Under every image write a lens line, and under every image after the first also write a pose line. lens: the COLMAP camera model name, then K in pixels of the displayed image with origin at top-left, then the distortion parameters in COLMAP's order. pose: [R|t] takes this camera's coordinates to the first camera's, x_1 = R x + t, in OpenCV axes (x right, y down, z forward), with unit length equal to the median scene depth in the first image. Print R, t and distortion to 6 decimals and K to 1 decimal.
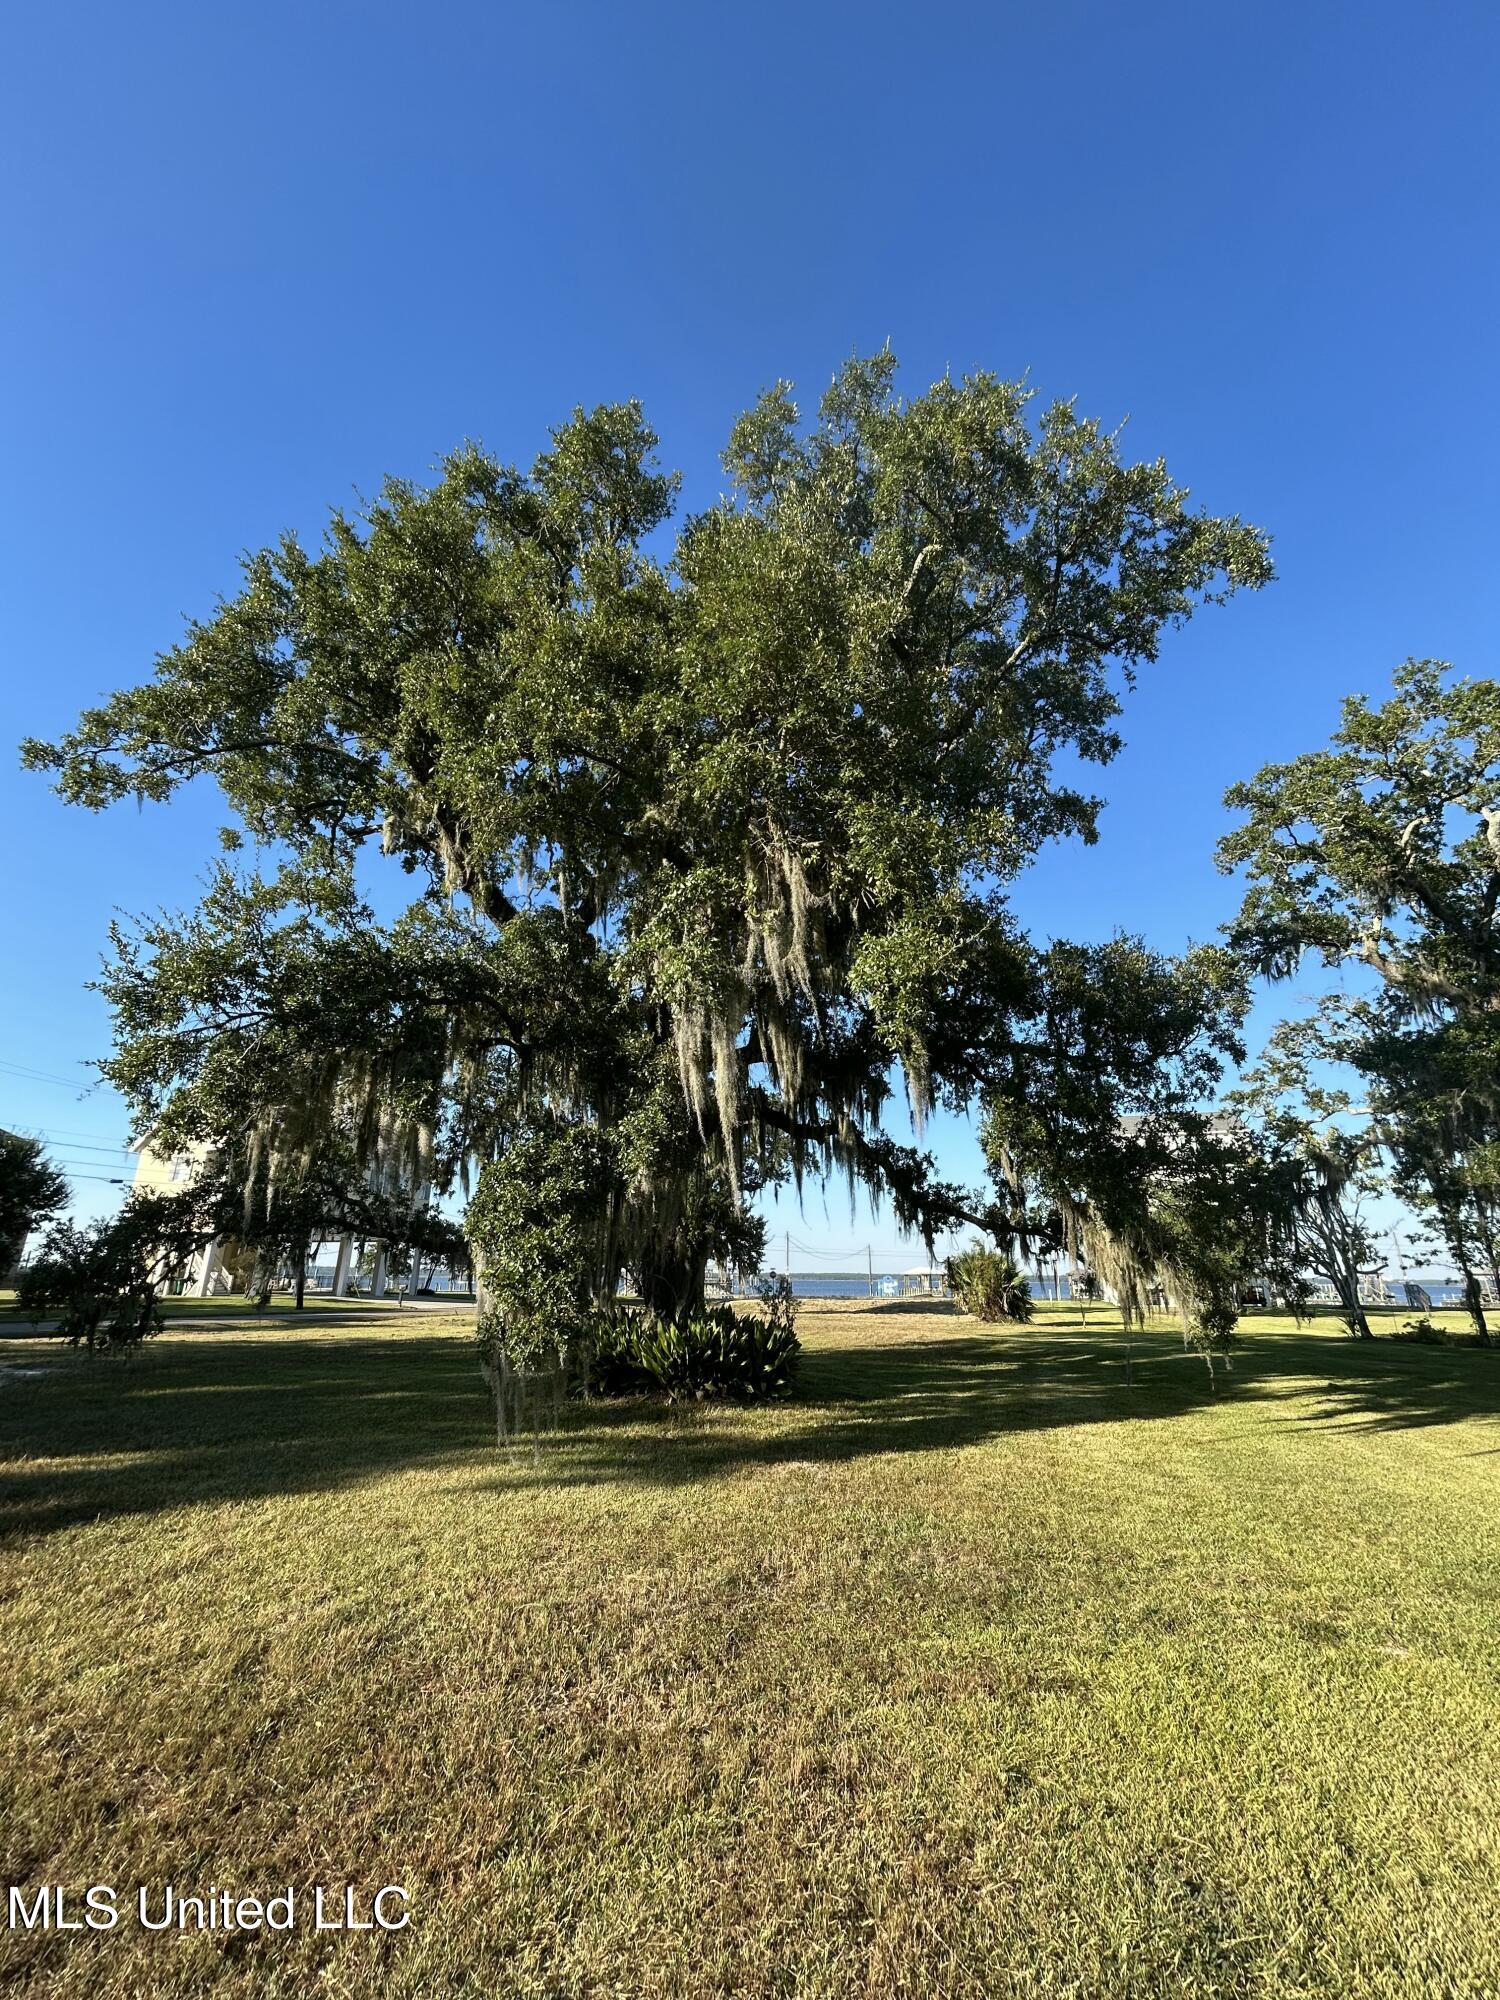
lens RADIAL K [[832.2, 0, 739.3], [0, 832.2, 998.7], [0, 0, 1]] dist [0.002402, 0.000013]
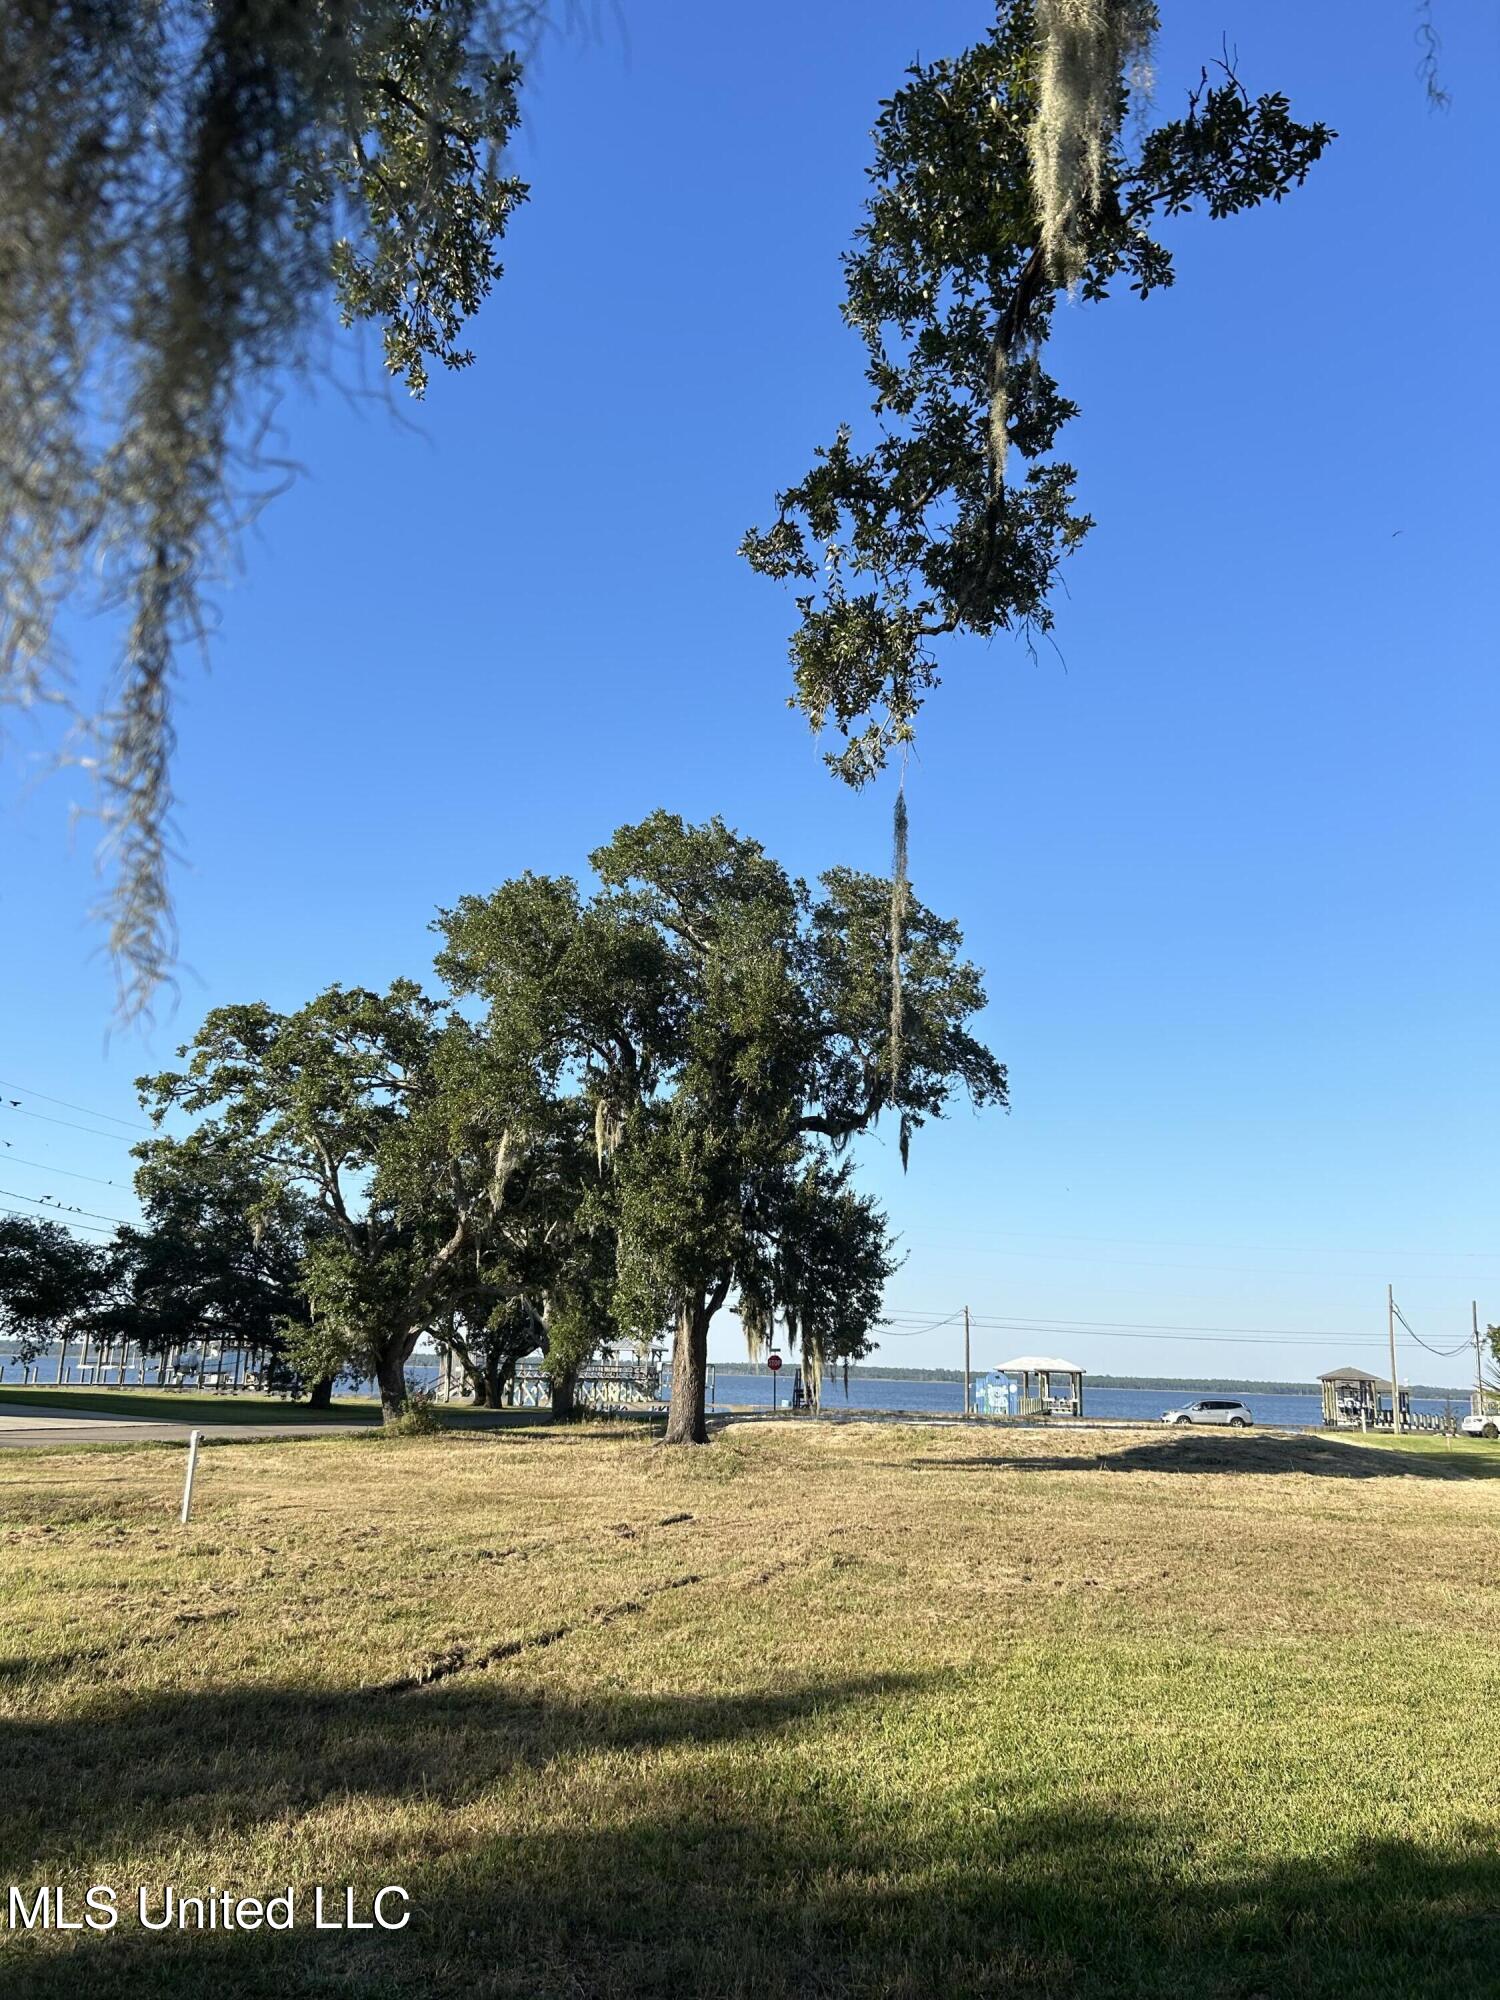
lens RADIAL K [[1482.9, 0, 757.6], [0, 1482.9, 968.5], [0, 0, 1]] dist [0.048767, -0.042770]
pose [[0.995462, 0.044803, 0.083956, -0.080089], [-0.049714, 0.997116, 0.057348, 0.126215], [-0.081145, -0.061261, 0.994818, 0.367391]]
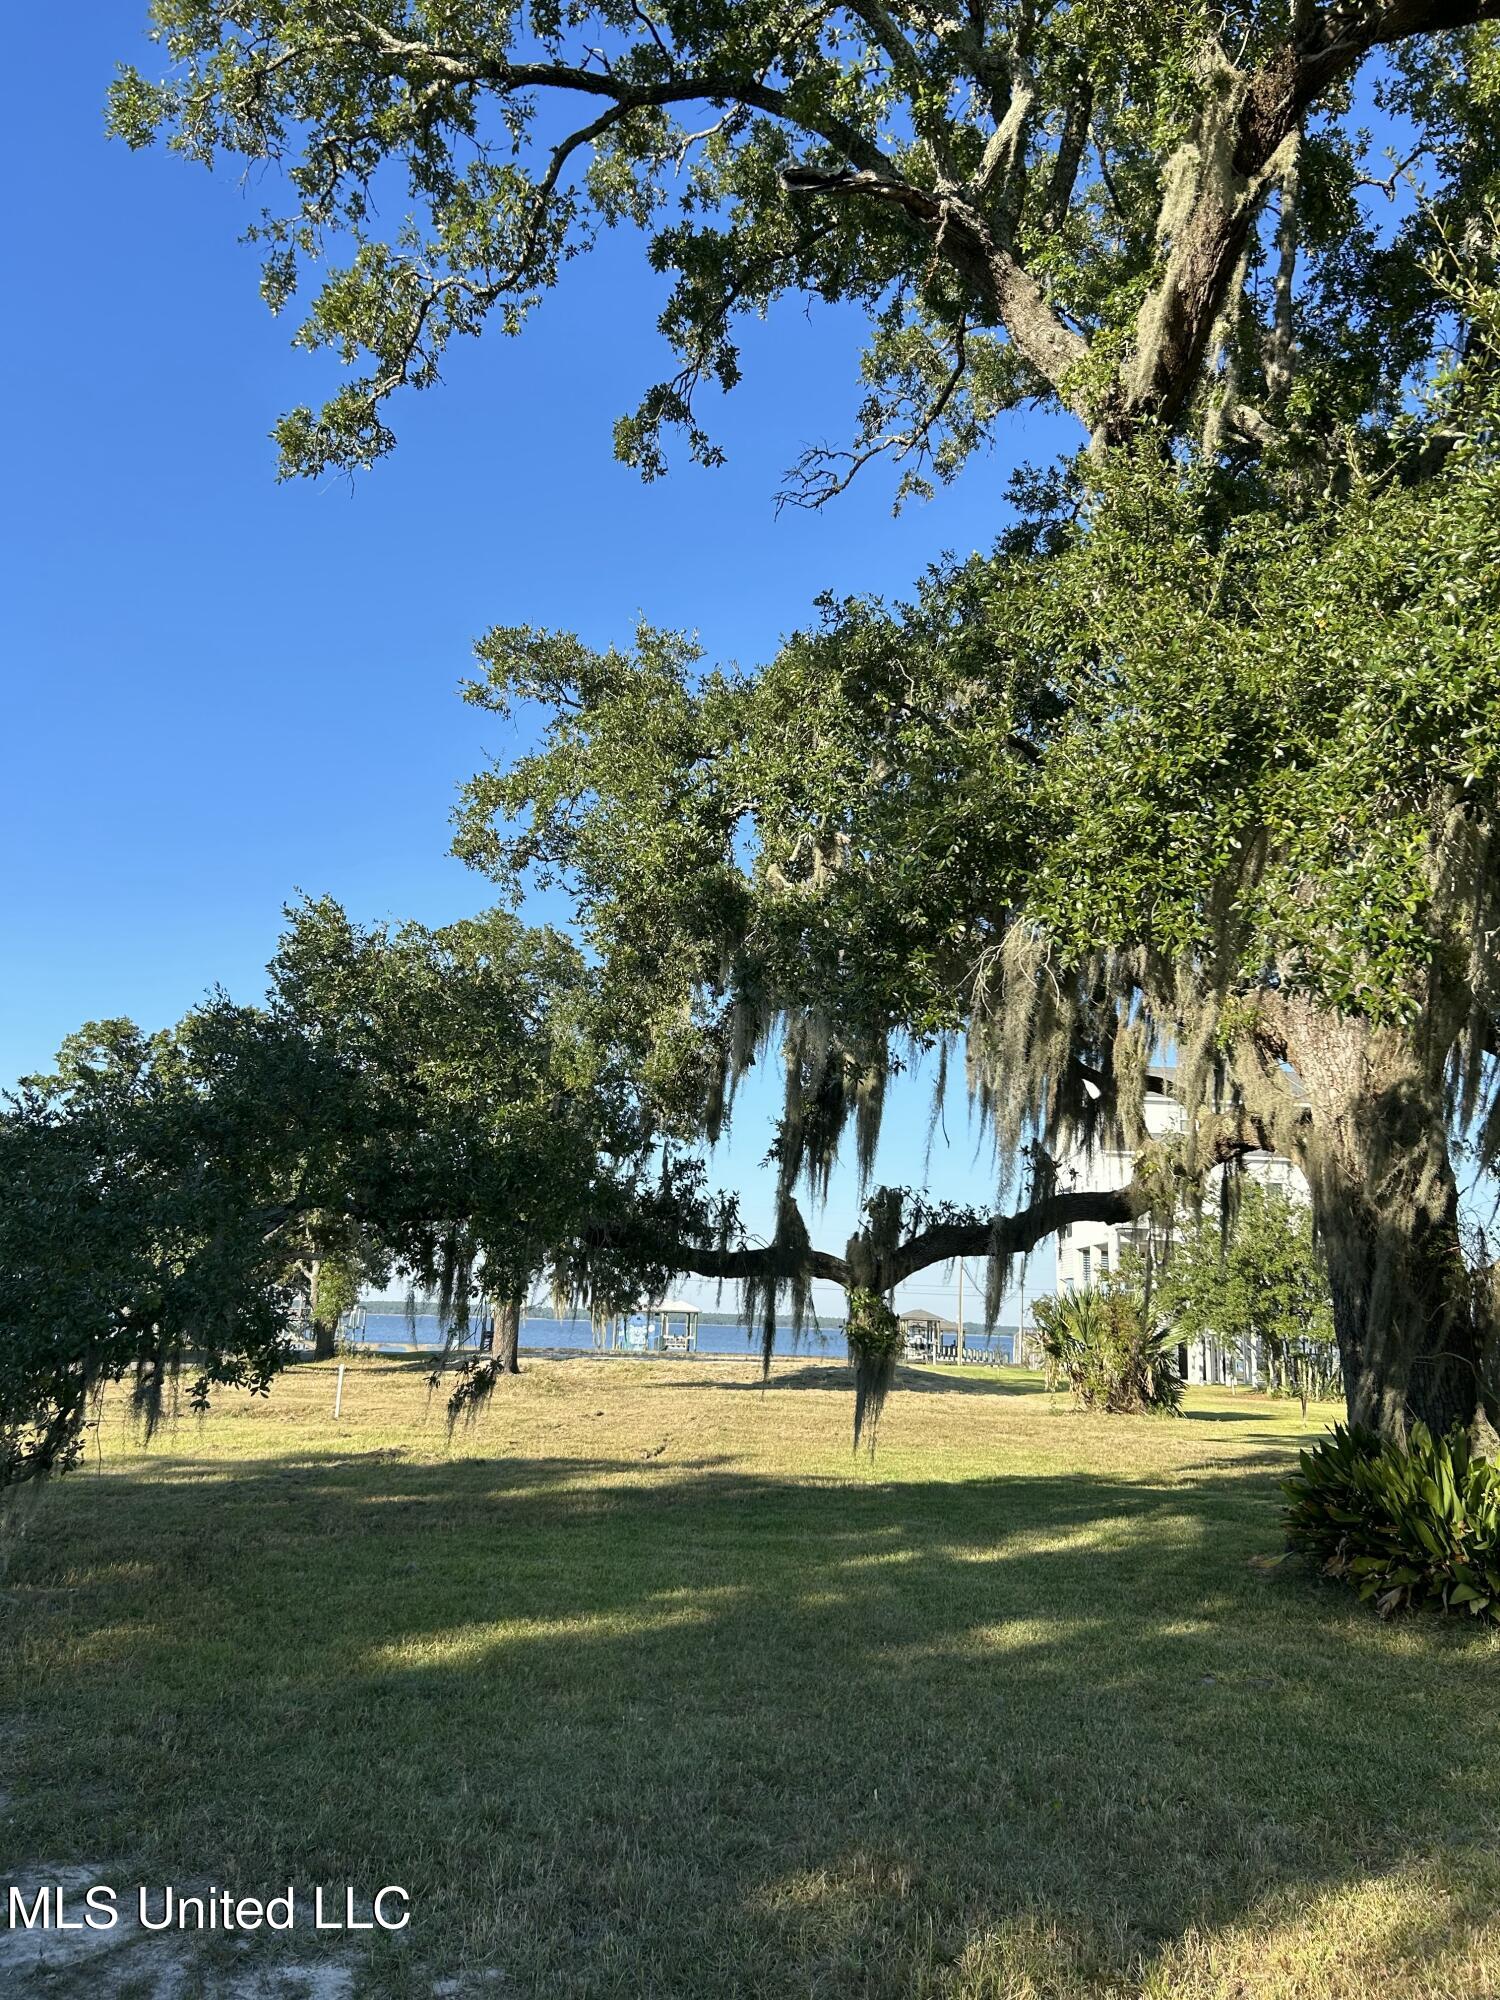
lens RADIAL K [[1482.9, 0, 752.3], [0, 1482.9, 988.1], [0, 0, 1]] dist [0.048767, -0.042770]
pose [[0.937751, 0.100781, 0.332365, -0.229082], [-0.136352, 0.986969, 0.085440, 0.041366], [-0.319423, -0.125440, 0.939273, 0.132338]]
